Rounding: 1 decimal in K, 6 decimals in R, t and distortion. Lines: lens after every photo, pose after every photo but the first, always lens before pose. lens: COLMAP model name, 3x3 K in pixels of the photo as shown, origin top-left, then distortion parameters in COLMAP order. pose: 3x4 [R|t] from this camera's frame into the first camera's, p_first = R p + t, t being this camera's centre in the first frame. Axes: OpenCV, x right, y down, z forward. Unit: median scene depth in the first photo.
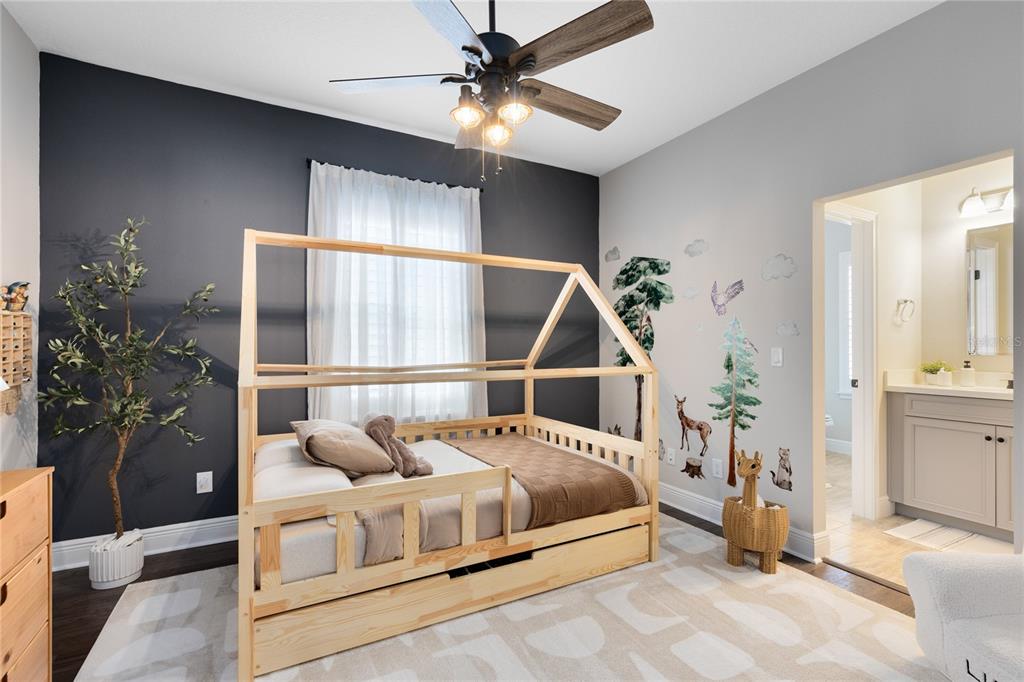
lens RADIAL K [[464.3, 0, 503.4], [0, 464.3, 341.2], [0, 0, 1]] dist [0.000012, -0.000121]
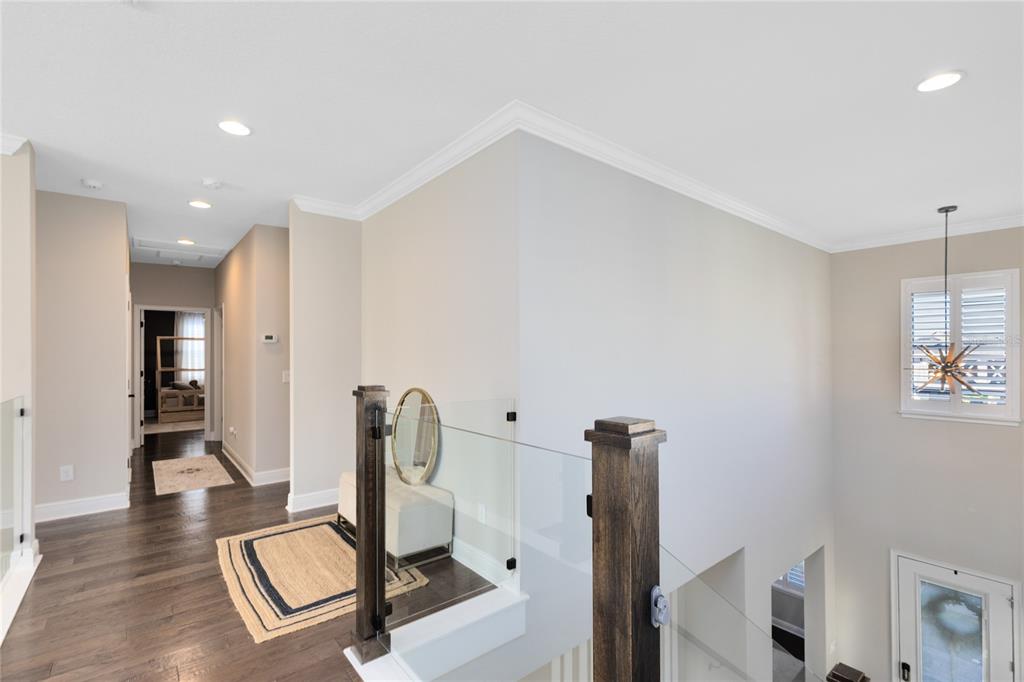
lens RADIAL K [[464.3, 0, 512.9], [0, 464.3, 345.9], [0, 0, 1]] dist [0.000012, -0.000121]
pose [[0.979246, -0.004730, 0.202621, 1.821538], [0.006999, 0.999921, -0.010484, -0.082033], [-0.202555, 0.011685, 0.979201, -3.920506]]
